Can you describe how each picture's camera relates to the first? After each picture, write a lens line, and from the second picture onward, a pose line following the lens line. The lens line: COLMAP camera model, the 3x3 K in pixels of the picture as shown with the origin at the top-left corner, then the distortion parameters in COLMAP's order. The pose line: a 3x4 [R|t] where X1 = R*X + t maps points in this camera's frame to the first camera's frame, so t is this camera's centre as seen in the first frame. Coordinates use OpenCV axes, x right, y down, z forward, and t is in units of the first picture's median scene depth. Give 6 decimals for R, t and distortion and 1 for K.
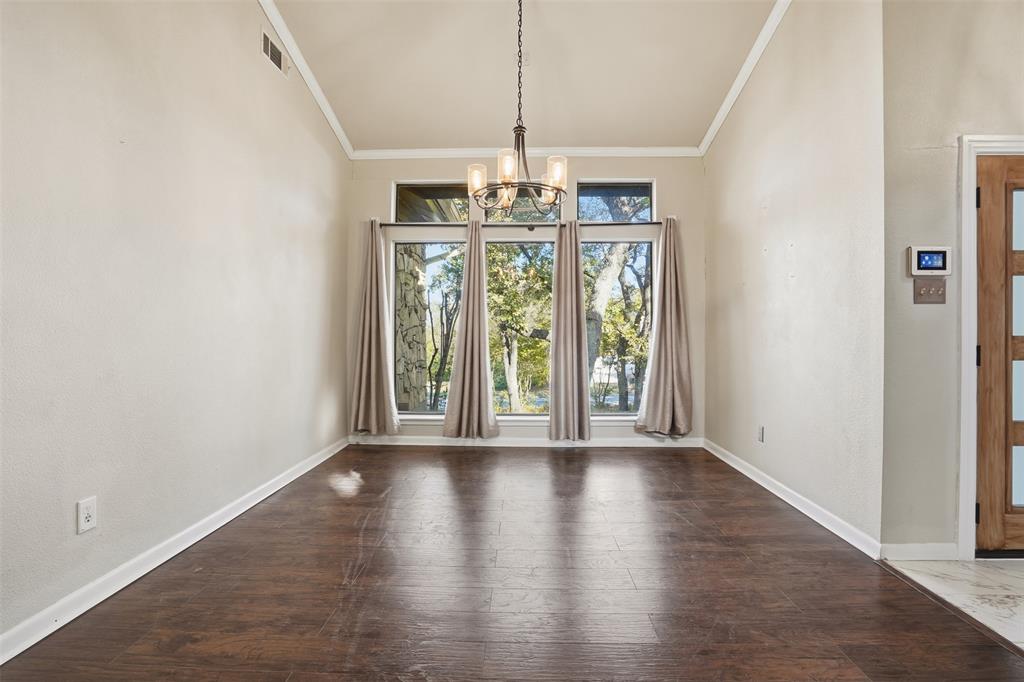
lens RADIAL K [[485.8, 0, 511.0], [0, 485.8, 331.4], [0, 0, 1]] dist [-0.034971, 0.006559]
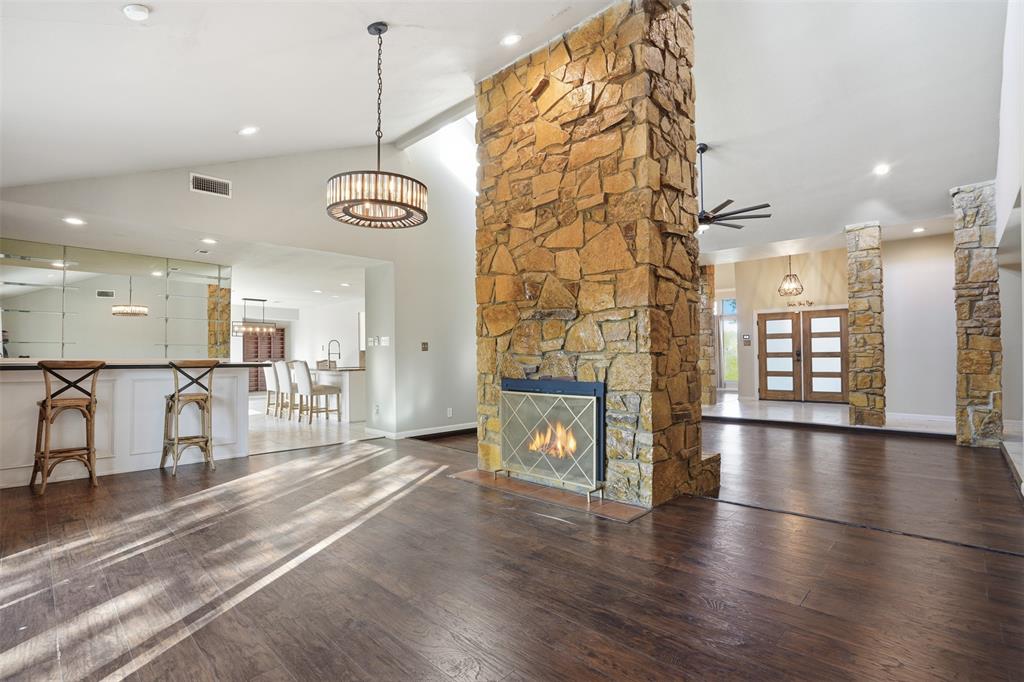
lens RADIAL K [[485.8, 0, 516.7], [0, 485.8, 350.4], [0, 0, 1]] dist [-0.034971, 0.006559]
pose [[0.753096, -0.015060, -0.657739, 2.315189], [0.015298, 0.999869, -0.005379, -0.020574], [0.657733, -0.006011, 0.753227, -4.154900]]
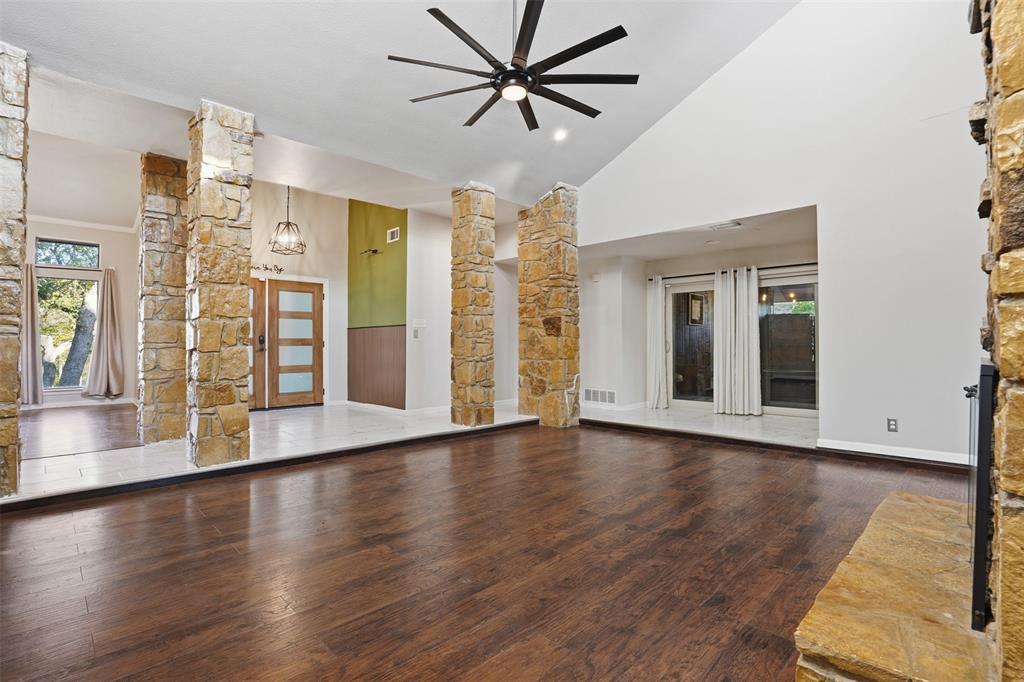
lens RADIAL K [[485.8, 0, 511.0], [0, 485.8, 335.8], [0, 0, 1]] dist [-0.034971, 0.006559]
pose [[0.689837, 0.009626, 0.723901, 0.195204], [-0.002796, 0.999940, -0.010631, 0.026363], [-0.723959, 0.005310, 0.689822, -2.309979]]
